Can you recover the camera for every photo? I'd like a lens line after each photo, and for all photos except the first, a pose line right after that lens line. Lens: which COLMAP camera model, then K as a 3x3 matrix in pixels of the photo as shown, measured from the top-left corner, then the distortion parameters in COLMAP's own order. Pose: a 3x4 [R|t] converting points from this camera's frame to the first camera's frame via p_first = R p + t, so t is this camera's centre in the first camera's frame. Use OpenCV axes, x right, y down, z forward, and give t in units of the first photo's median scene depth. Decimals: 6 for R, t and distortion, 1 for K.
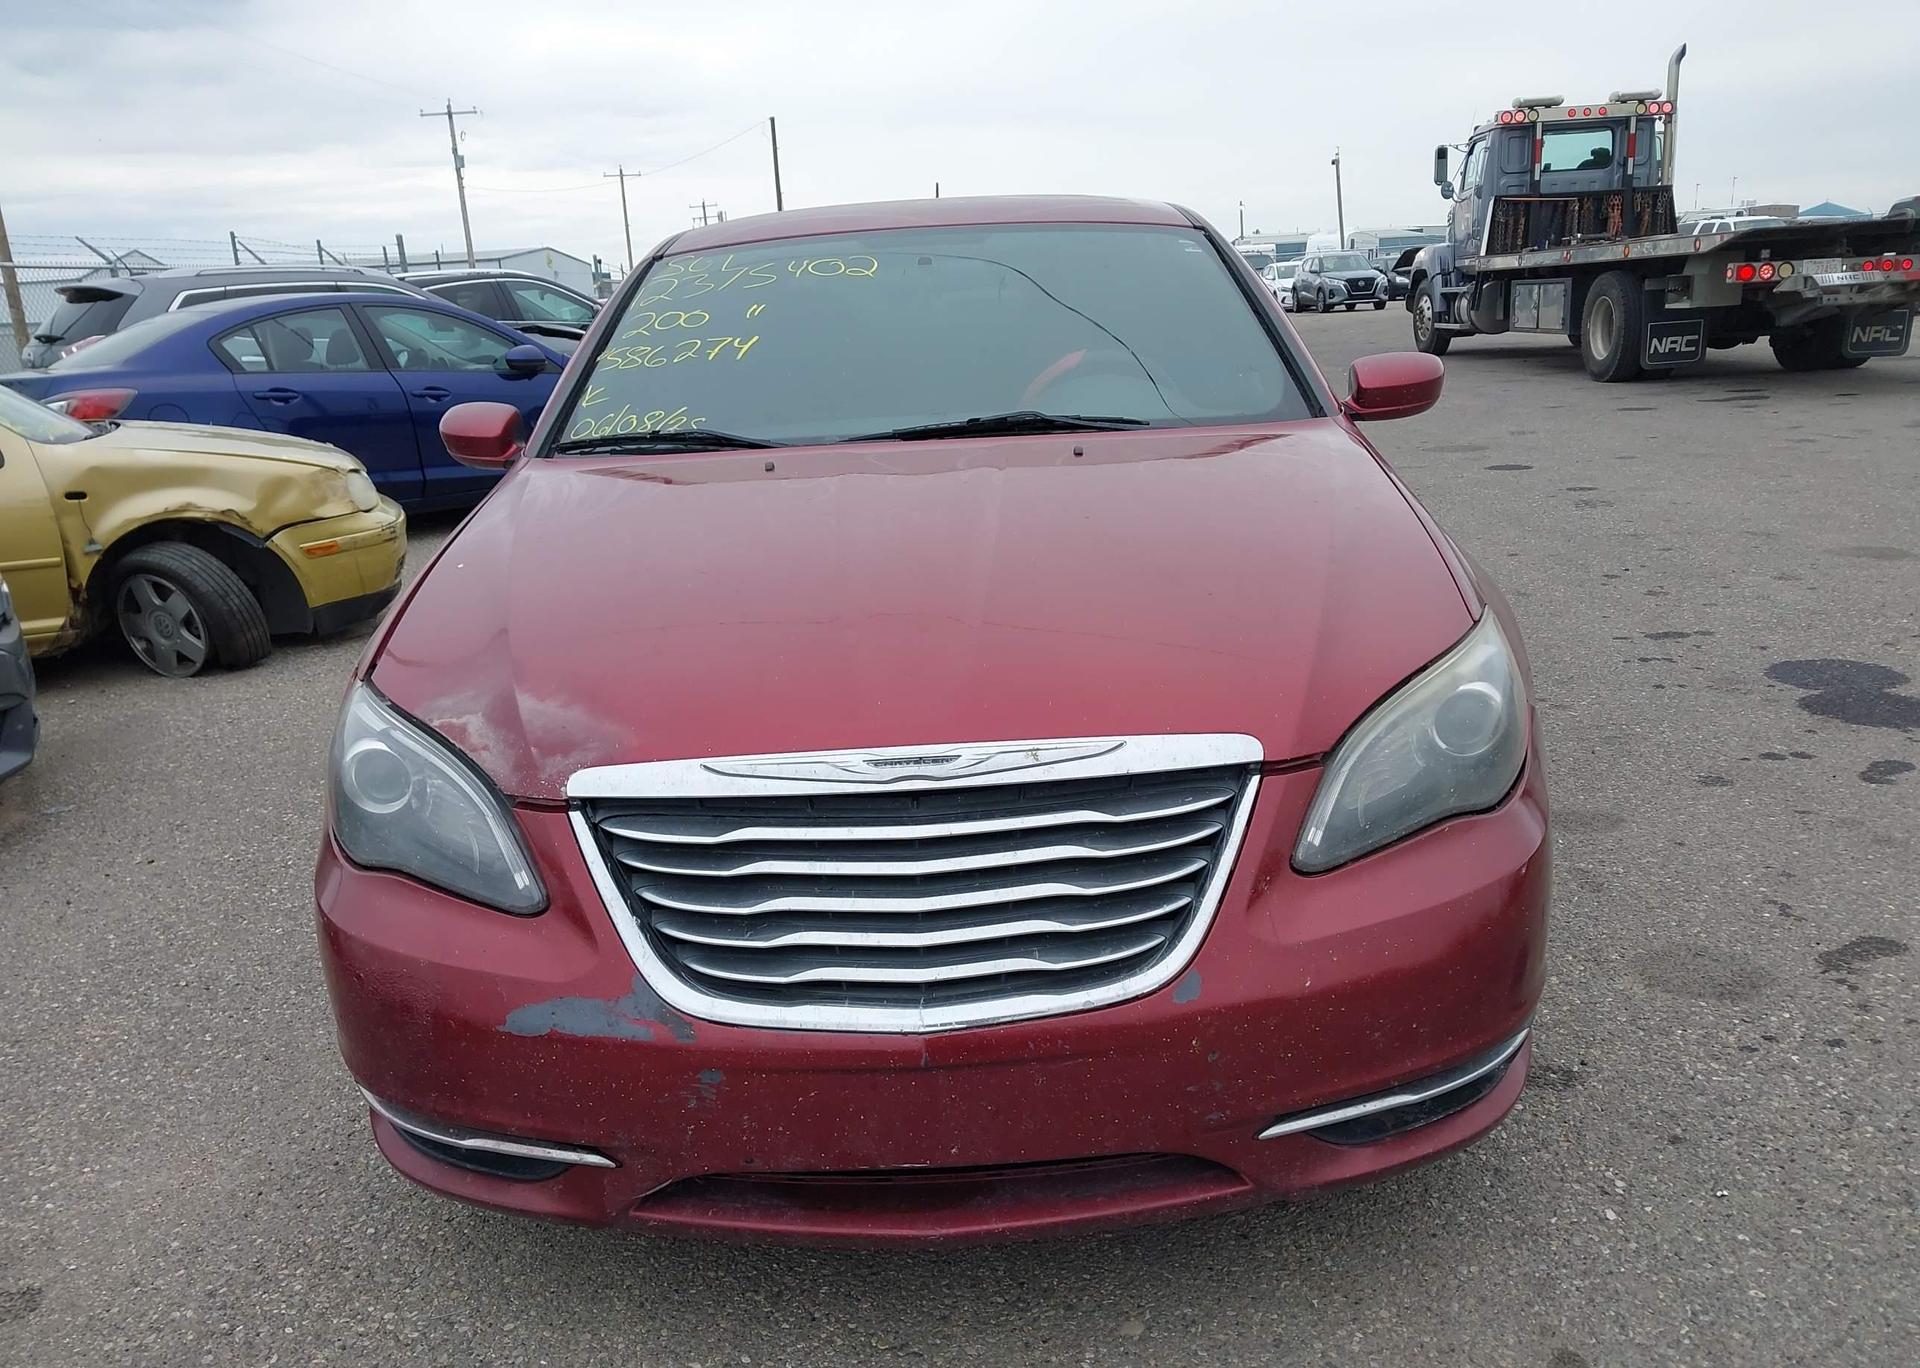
lens RADIAL K [[1511.1, 0, 1001.1], [0, 1511.1, 730.6], [0, 0, 1]] dist [0.080003, 0.001905]
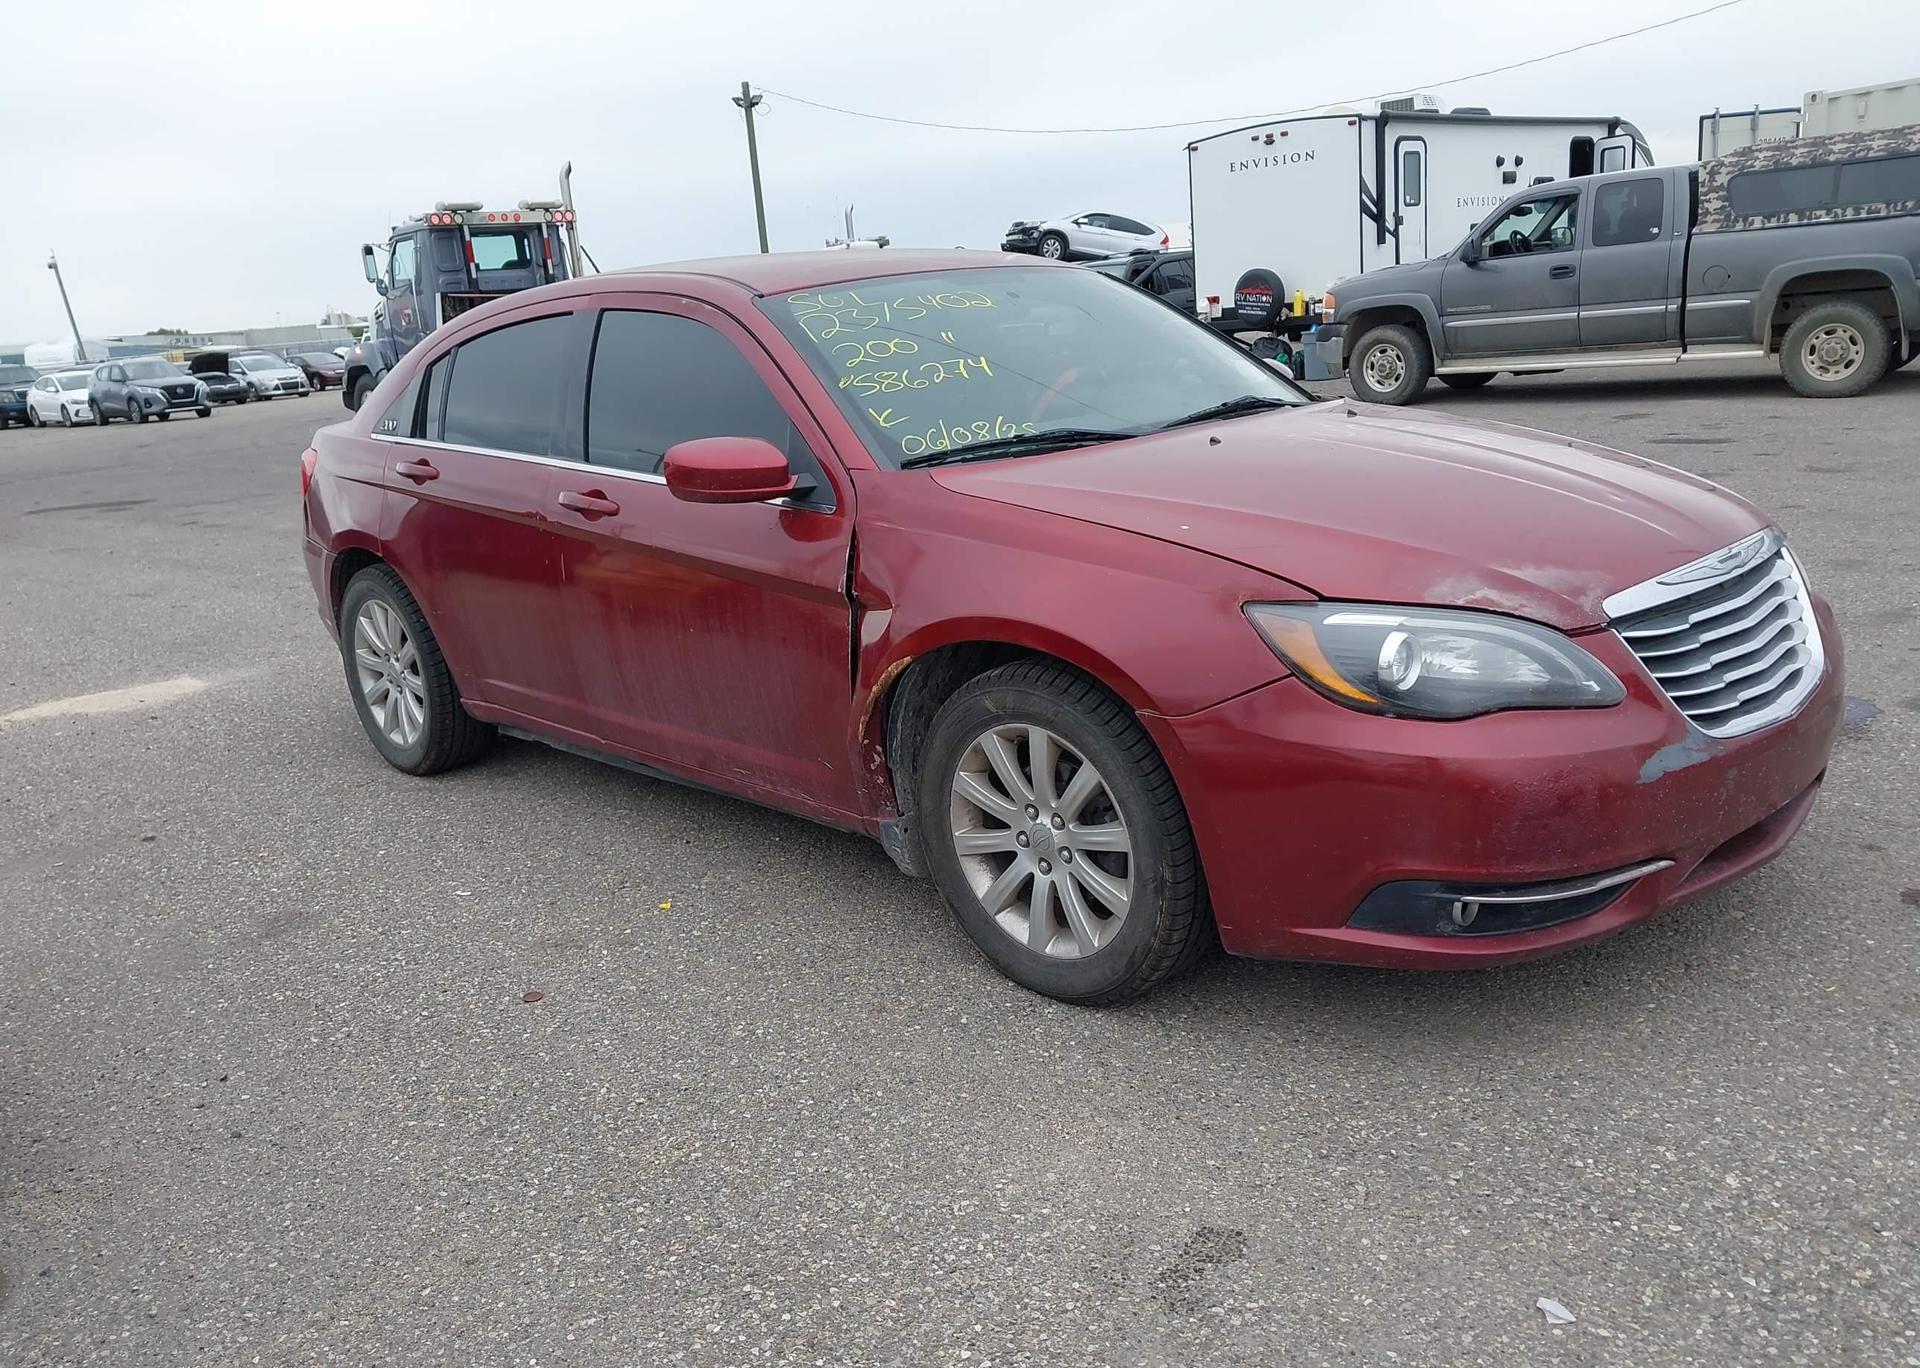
lens RADIAL K [[1553.0, 0, 931.9], [0, 1553.0, 744.0], [0, 0, 1]] dist [0.046789, -0.042750]
pose [[0.743081, -0.200057, 0.638598, -0.165407], [0.238457, 0.970787, 0.026652, -0.003076], [-0.625274, 0.132474, 0.769079, 0.027956]]
